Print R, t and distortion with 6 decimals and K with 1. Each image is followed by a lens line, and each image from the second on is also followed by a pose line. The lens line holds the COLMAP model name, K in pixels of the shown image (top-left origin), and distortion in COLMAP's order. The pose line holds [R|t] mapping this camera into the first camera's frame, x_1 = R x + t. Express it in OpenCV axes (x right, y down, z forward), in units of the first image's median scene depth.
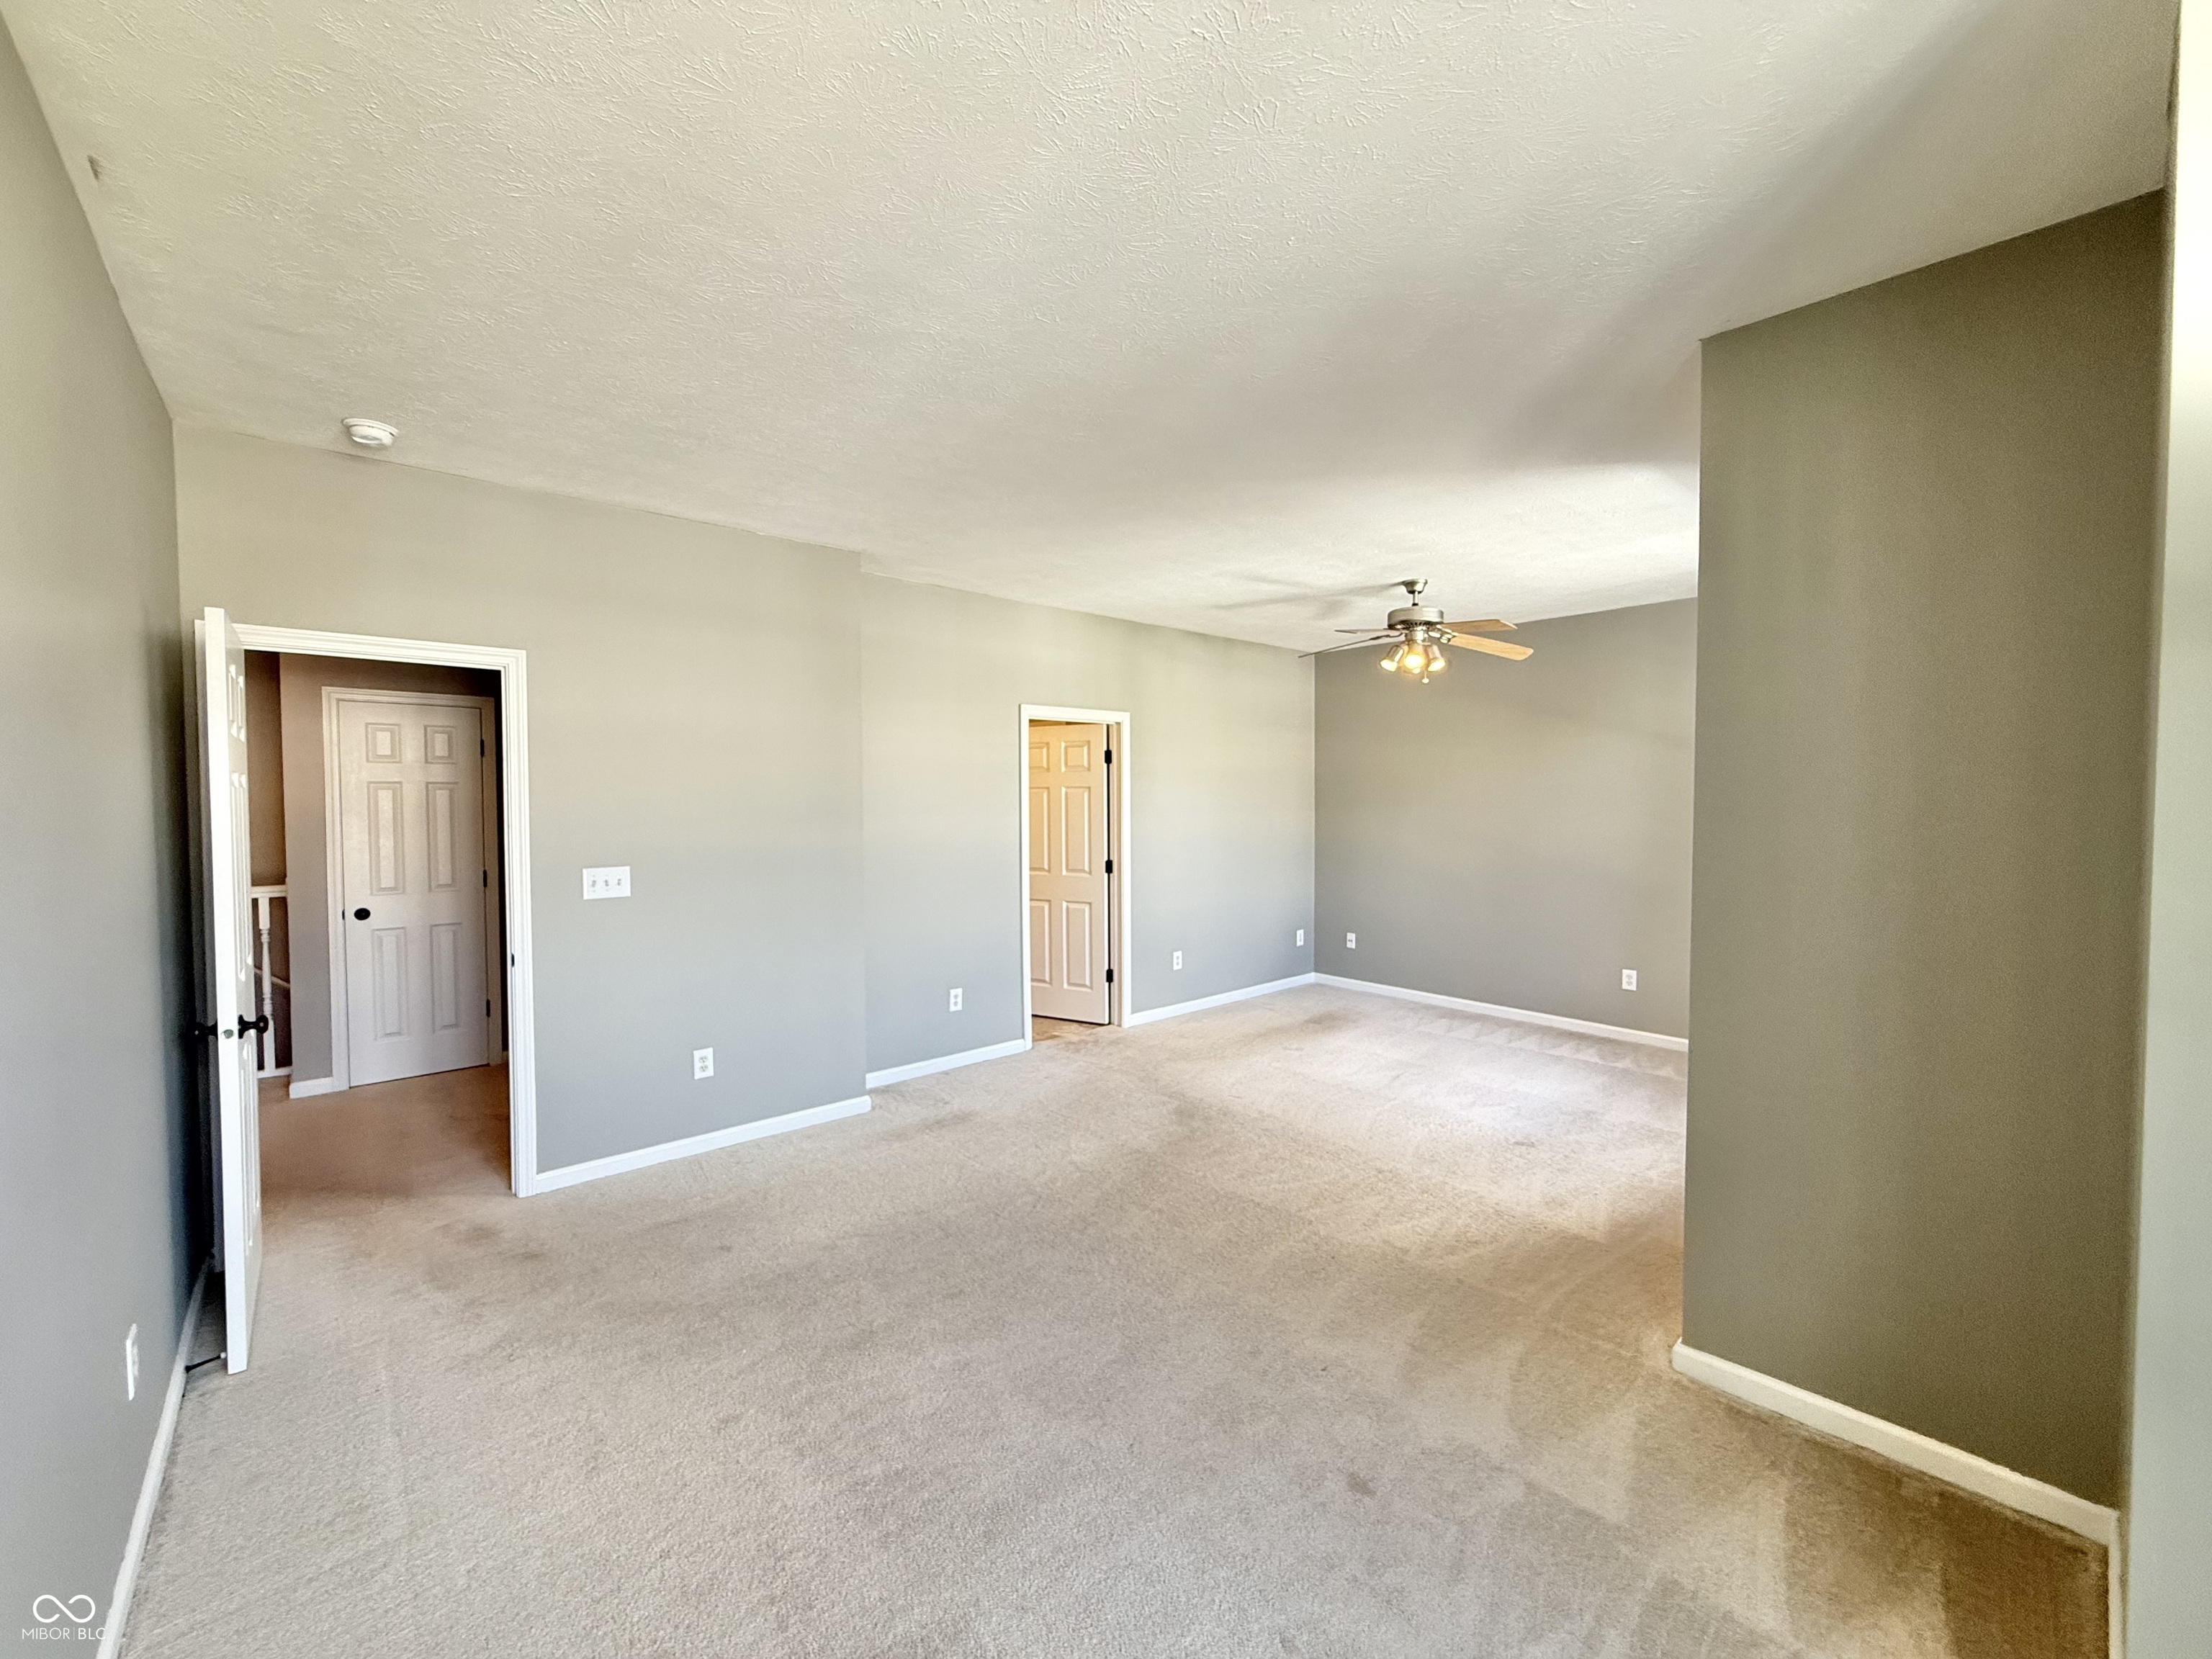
lens RADIAL K [[883.1, 0, 1100.7], [0, 883.1, 827.9], [0, 0, 1]] dist [0.000151, 0.000199]
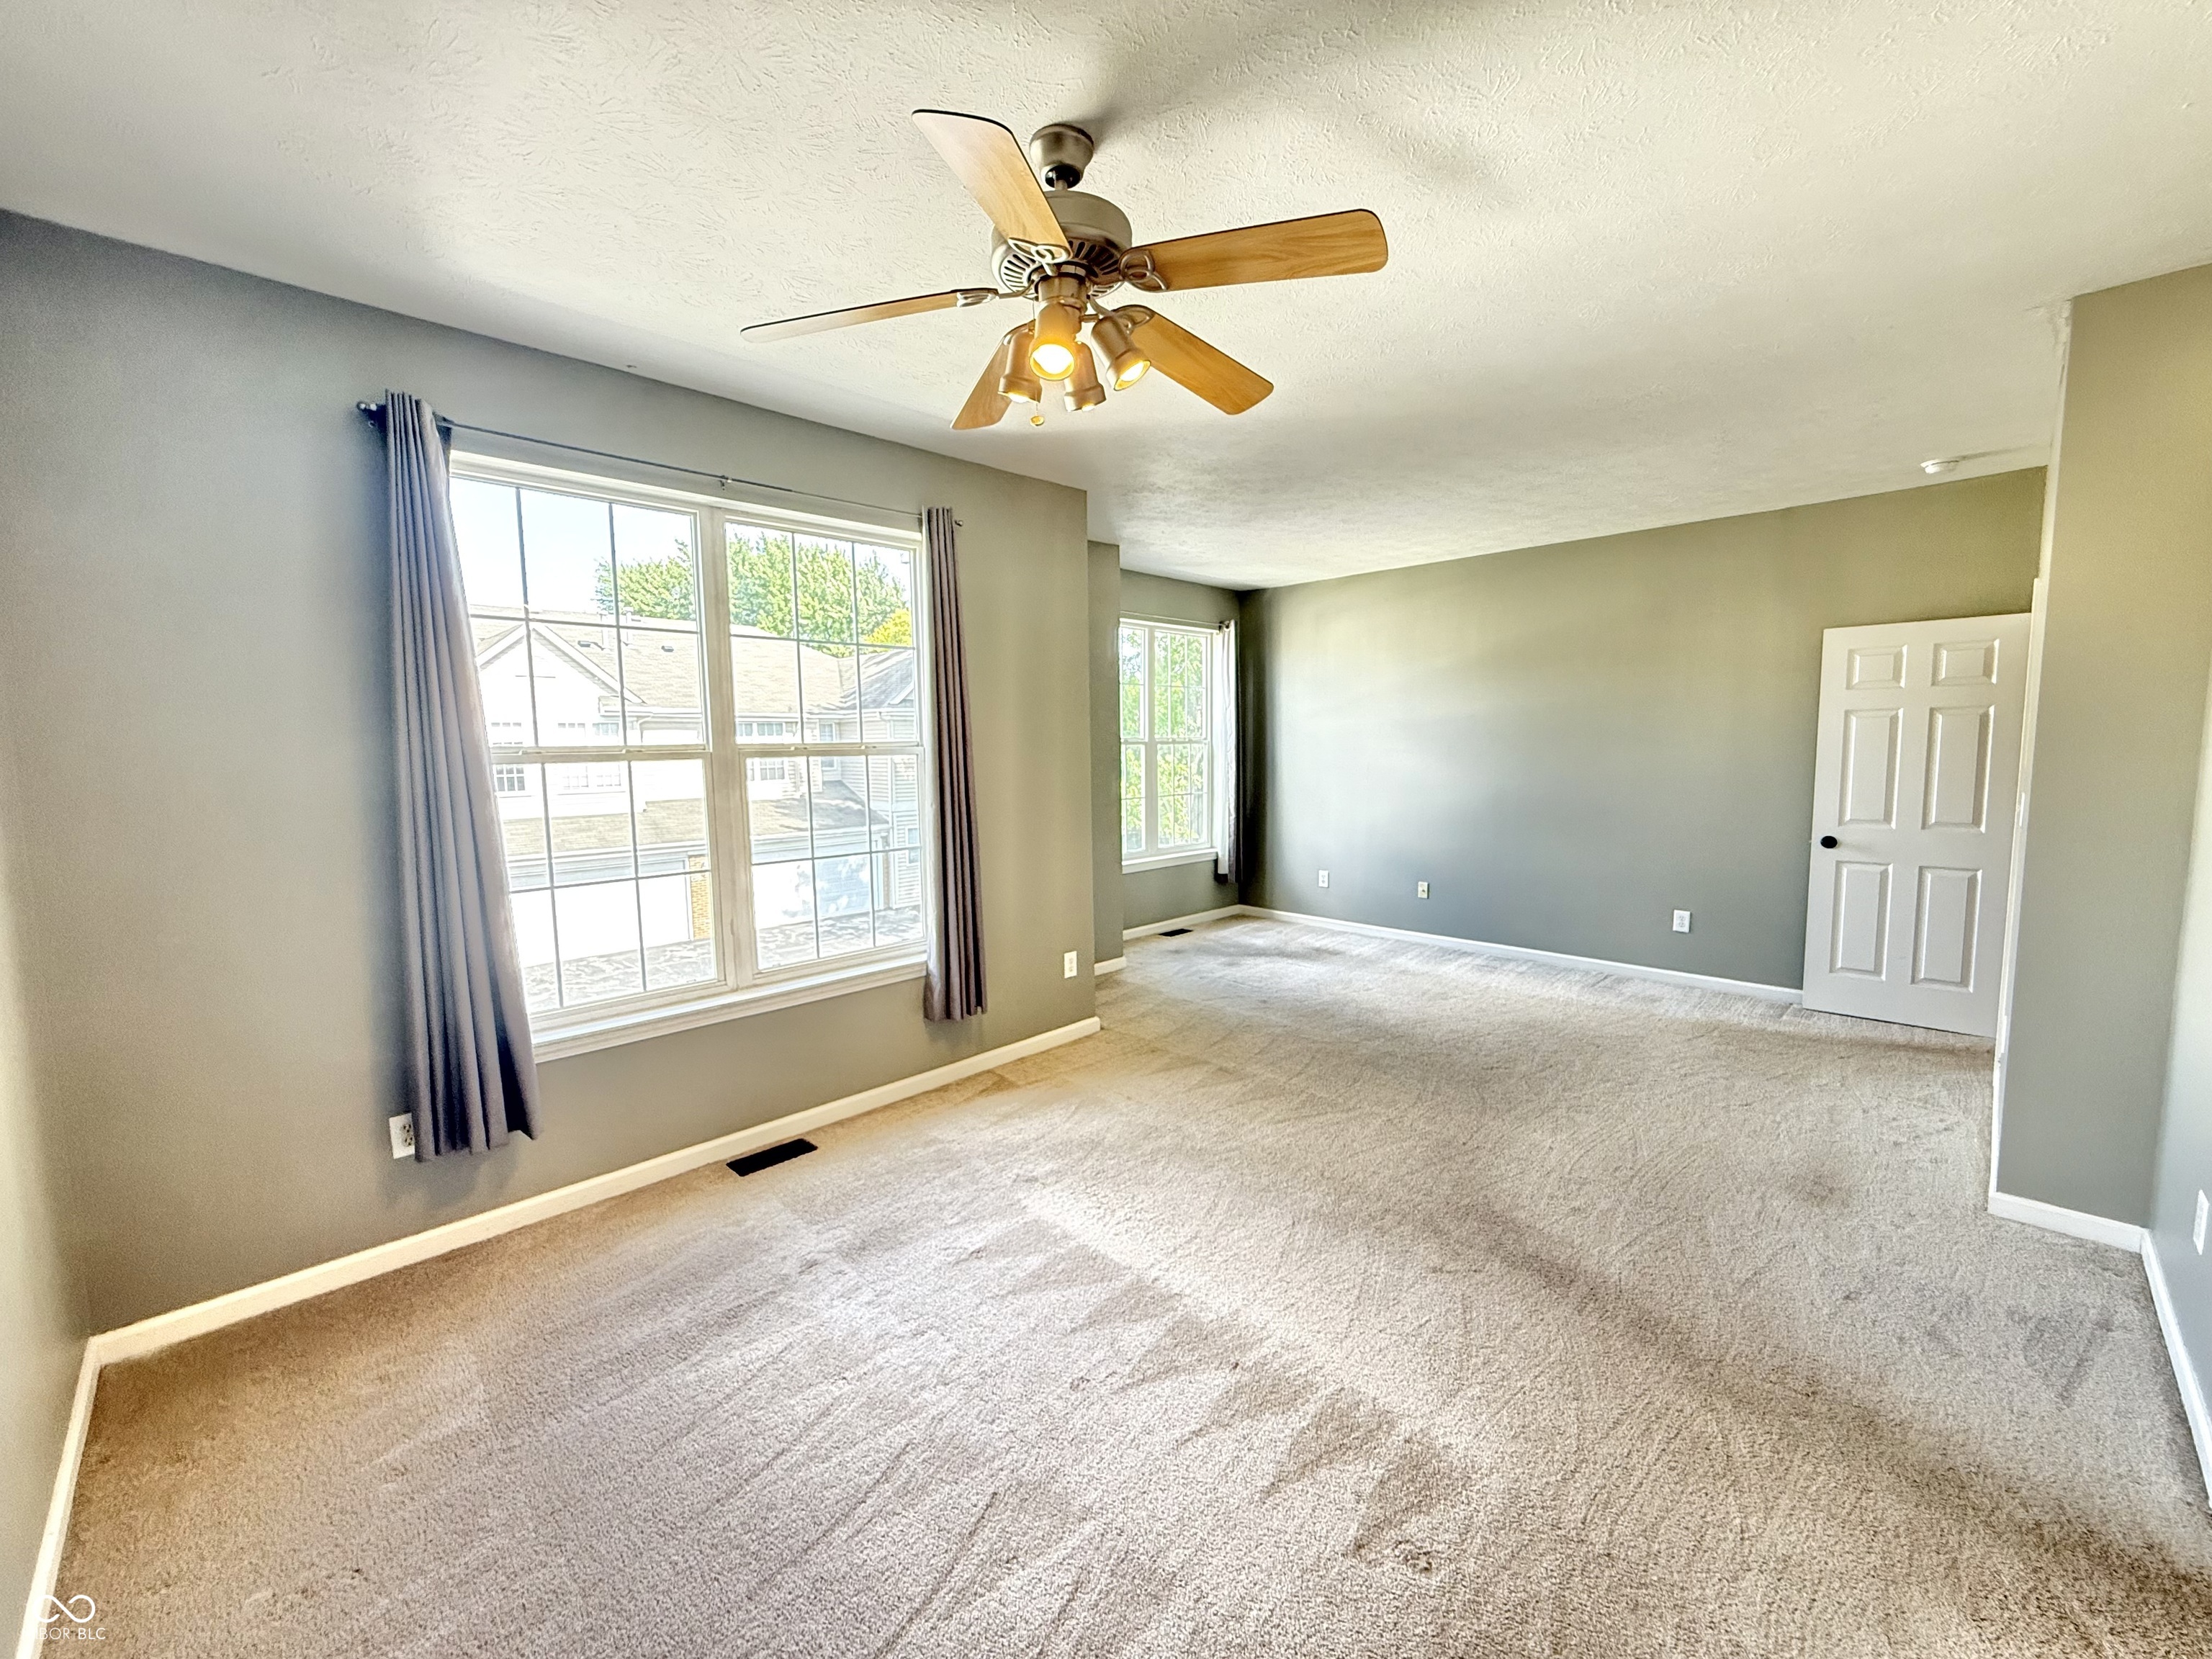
lens RADIAL K [[883.1, 0, 1100.7], [0, 883.1, 827.9], [0, 0, 1]] dist [0.000151, 0.000199]
pose [[-0.998939, 0.019067, -0.041911, 0.360695], [0.013403, 0.991228, 0.131482, -0.043409], [0.044050, 0.130780, -0.990432, 1.416622]]
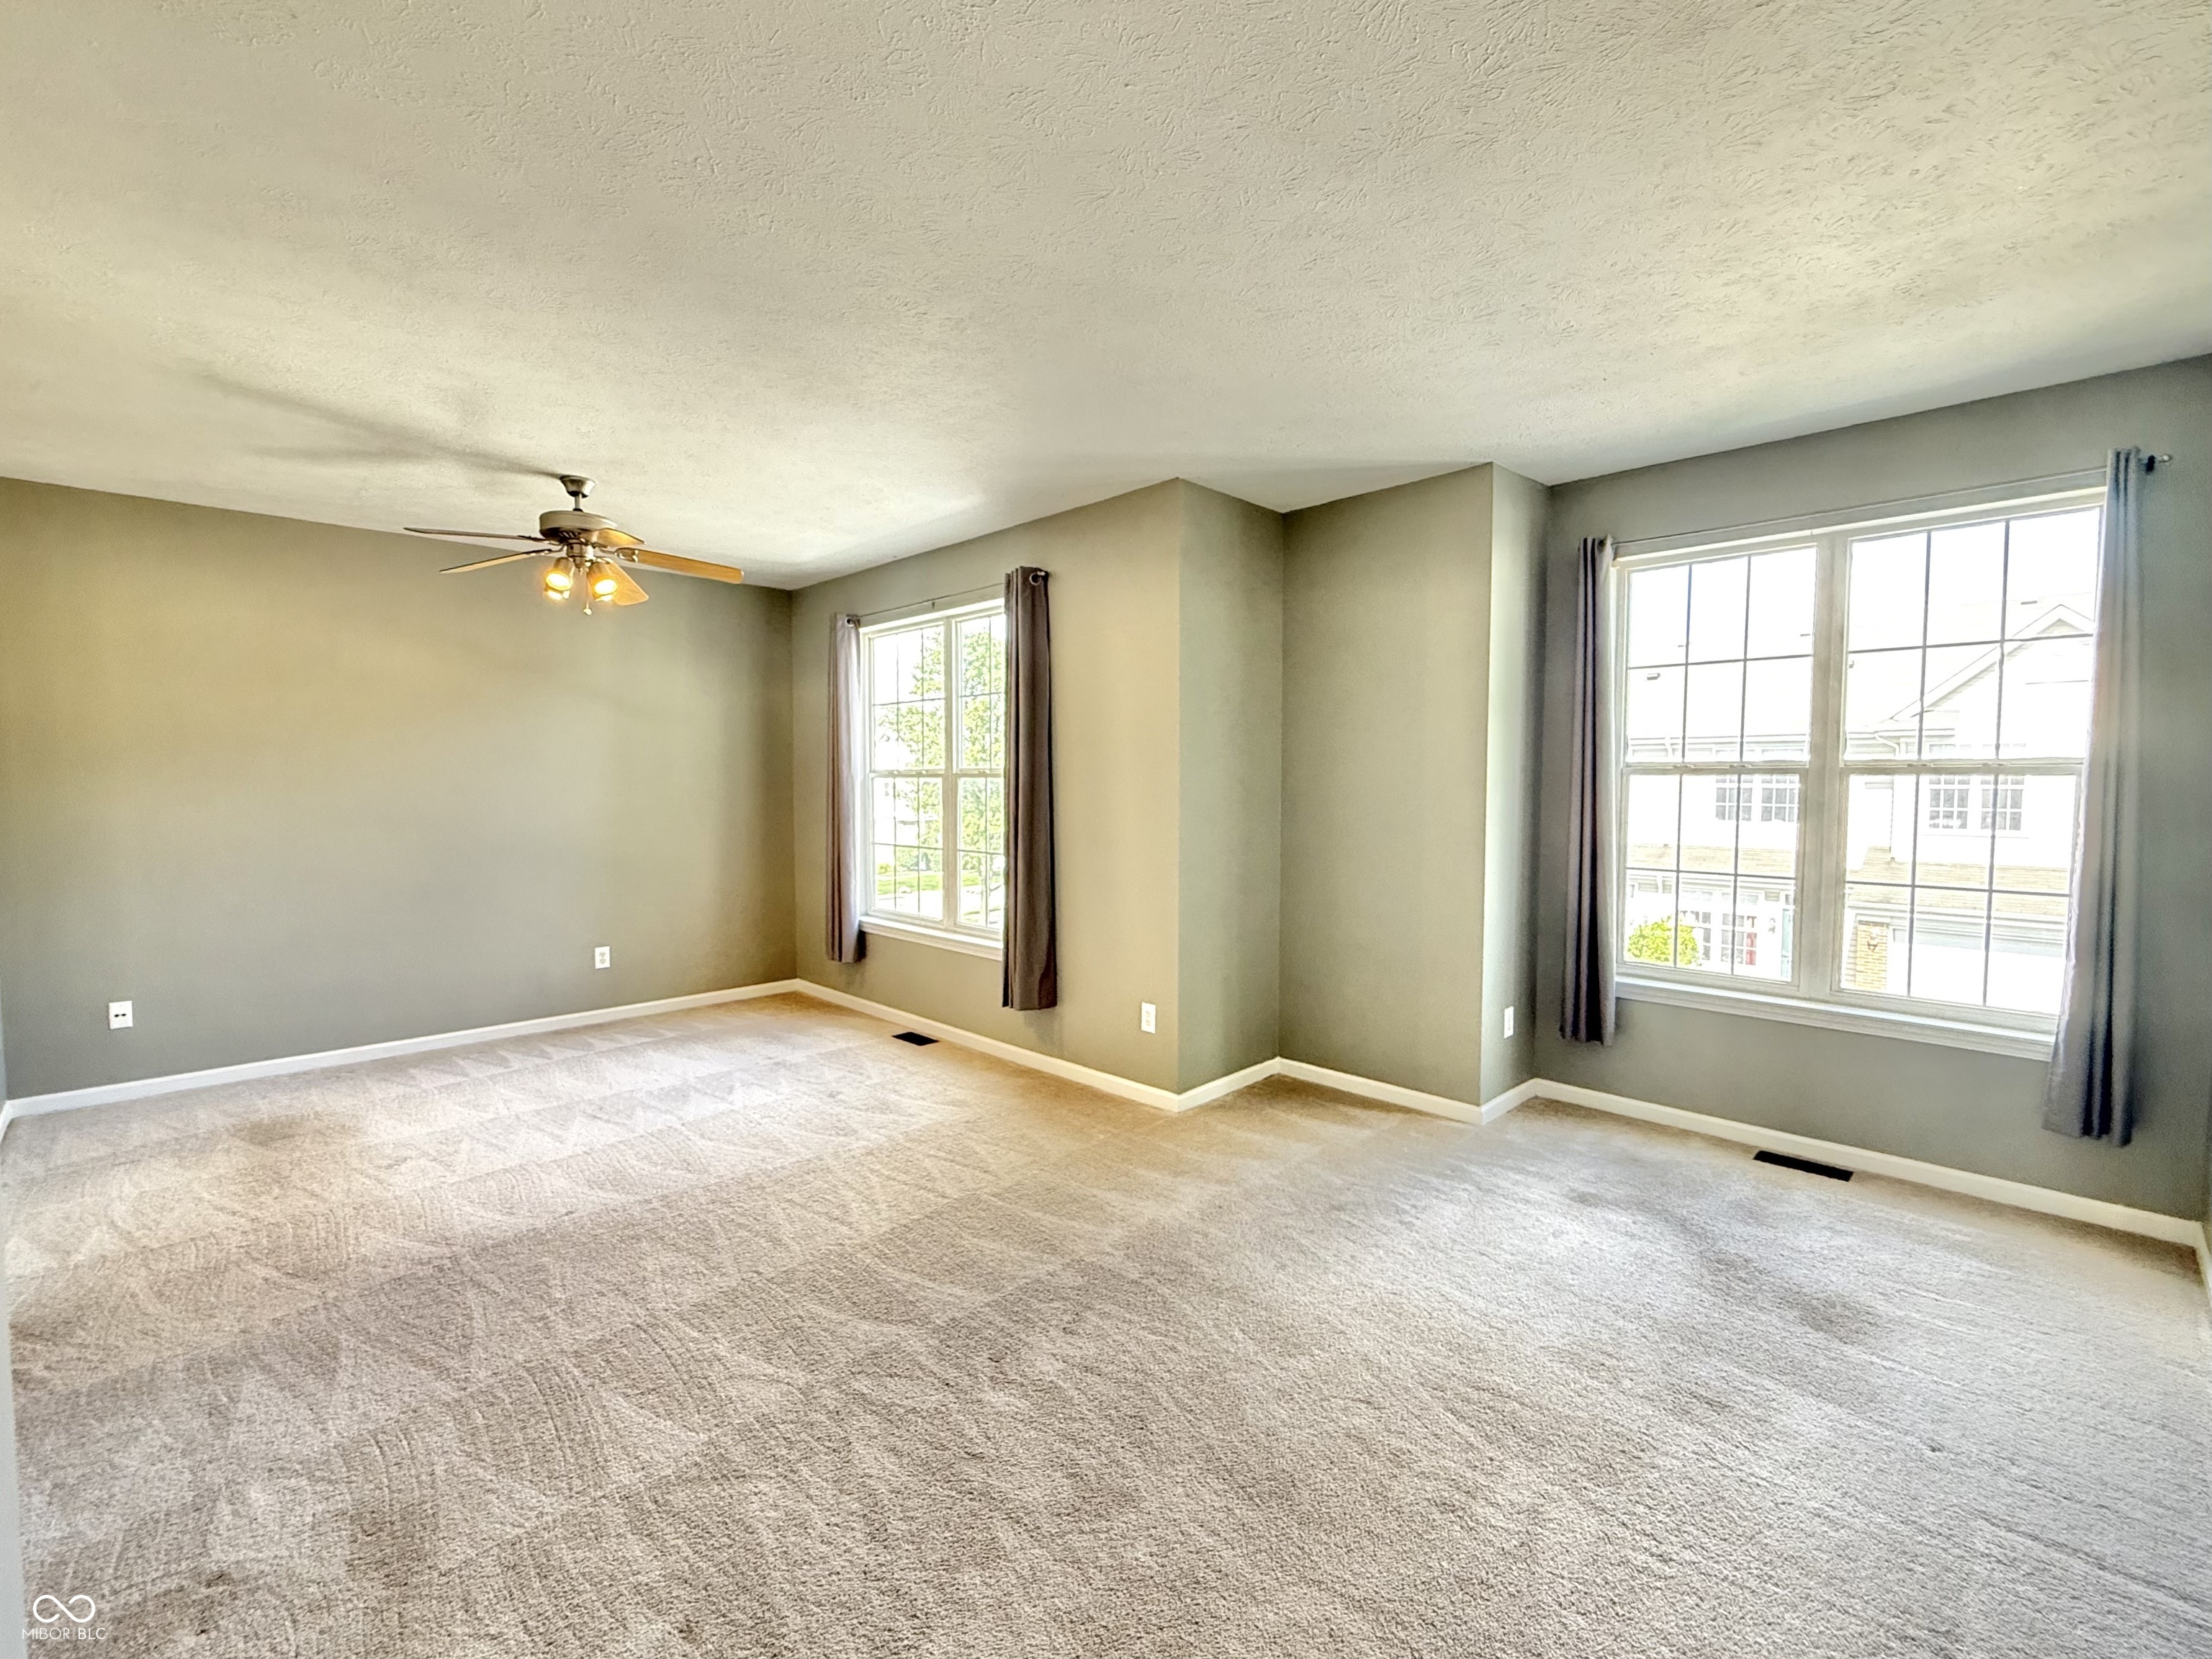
lens RADIAL K [[950.6, 0, 1099.8], [0, 950.6, 834.9], [0, 0, 1]] dist [-0.000172, 0.000170]
pose [[-0.052338, -0.057359, 0.996981, -0.521272], [0.033378, 0.997691, 0.059152, -0.003575], [-0.998071, 0.036373, -0.050303, 0.595635]]
